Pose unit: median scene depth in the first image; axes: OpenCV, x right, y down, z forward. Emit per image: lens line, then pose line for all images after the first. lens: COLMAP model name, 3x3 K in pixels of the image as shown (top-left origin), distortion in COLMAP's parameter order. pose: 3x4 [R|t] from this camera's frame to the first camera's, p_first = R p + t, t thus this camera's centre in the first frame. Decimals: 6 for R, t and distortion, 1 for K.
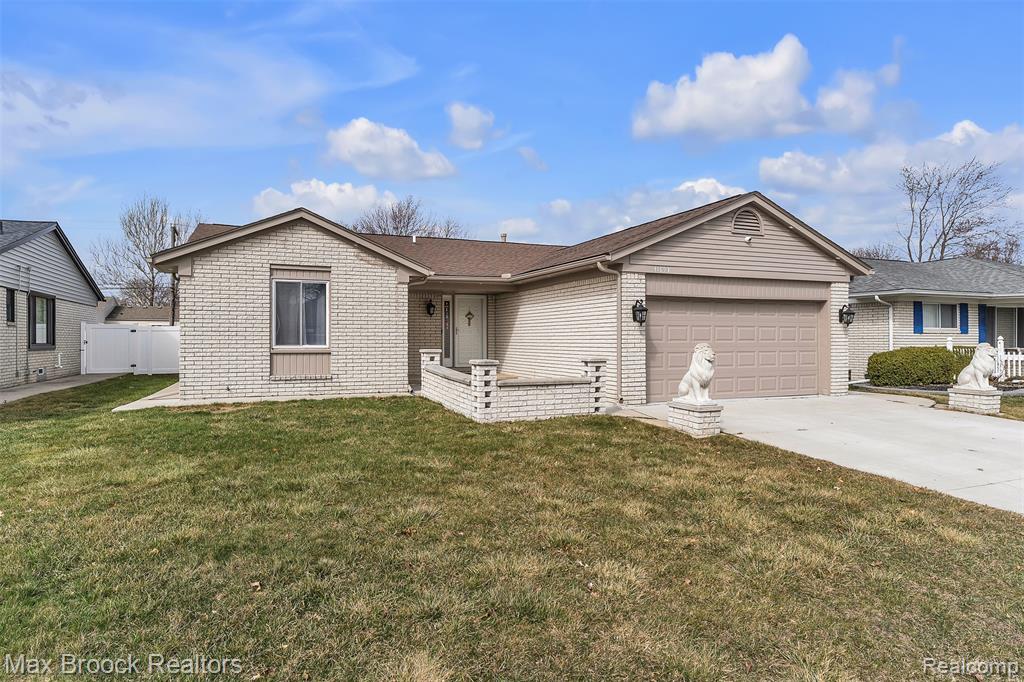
lens RADIAL K [[576.1, 0, 490.8], [0, 576.1, 336.0], [0, 0, 1]] dist [-0.004408, 0.001168]
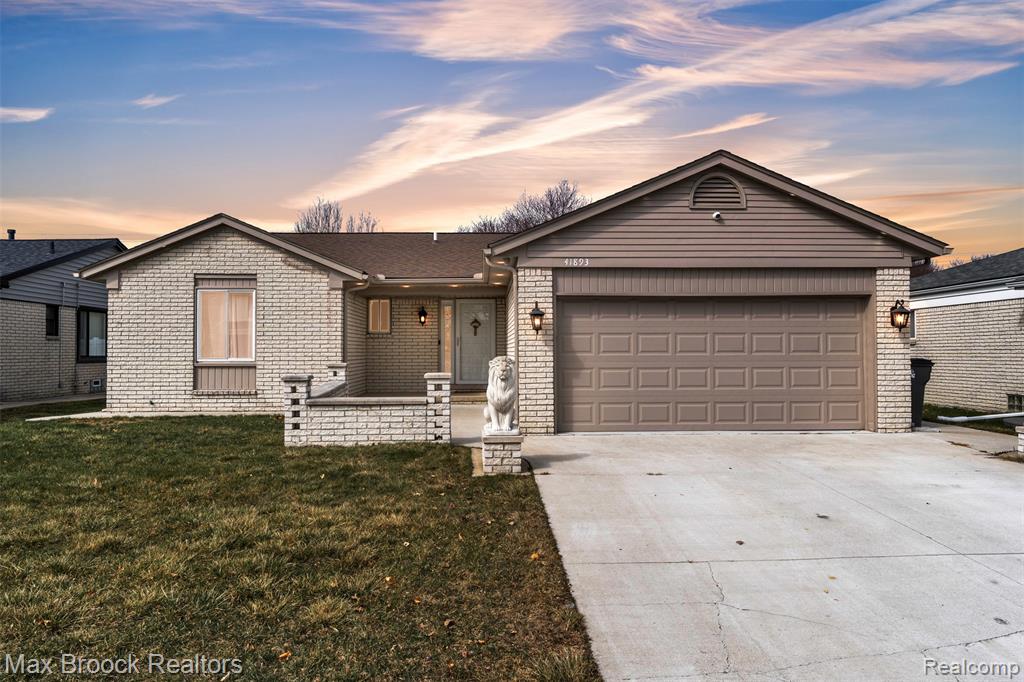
lens RADIAL K [[694.2, 0, 508.7], [0, 694.2, 334.8], [0, 0, 1]] dist [0.001800, 0.000918]
pose [[0.945947, -0.009677, -0.324176, 0.501343], [0.003832, 0.999818, -0.018664, 0.000744], [0.324298, 0.016413, 0.945813, 0.075189]]
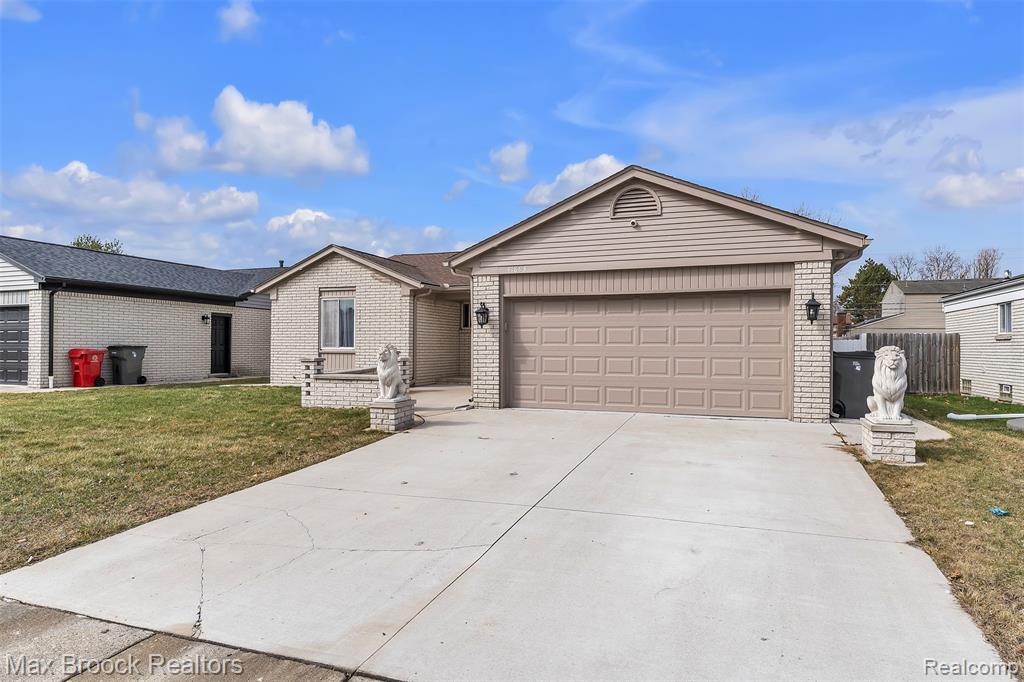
lens RADIAL K [[600.3, 0, 512.0], [0, 600.3, 341.0], [0, 0, 1]] dist [0.002935, 0.000152]
pose [[0.750709, -0.002855, -0.660627, 0.928546], [-0.000949, 0.999985, -0.005400, 0.009421], [0.660633, 0.004681, 0.750695, 0.235517]]
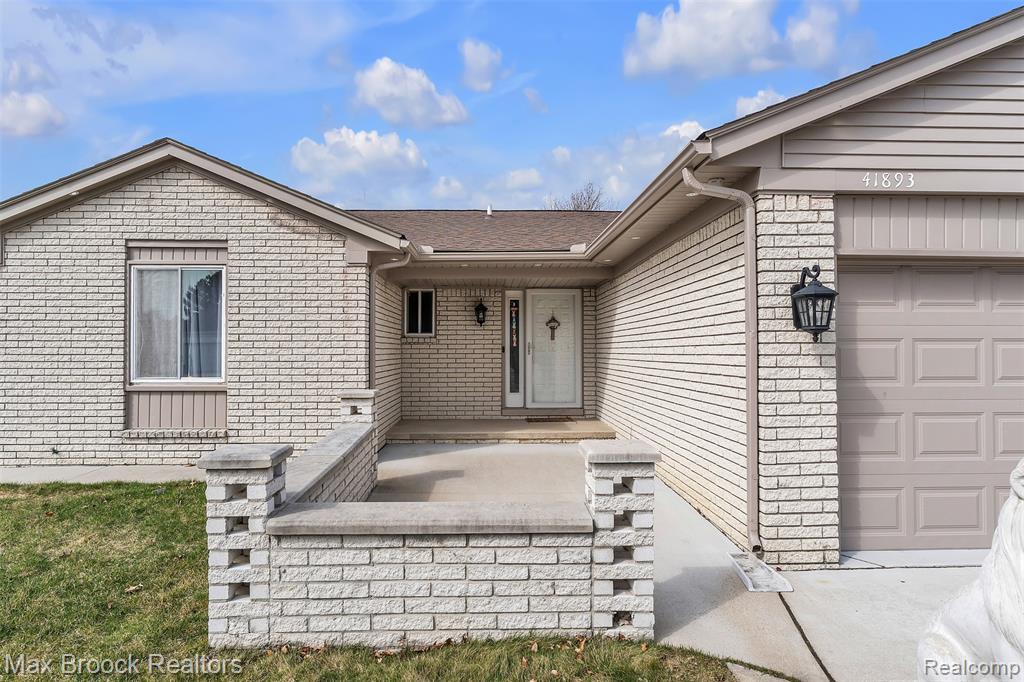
lens RADIAL K [[607.7, 0, 507.7], [0, 607.7, 342.4], [0, 0, 1]] dist [-0.002593, -0.000524]
pose [[0.942309, -0.005439, -0.334700, 0.196046], [0.002332, 0.999950, -0.009687, -0.013309], [0.334736, 0.008348, 0.942275, 0.560062]]
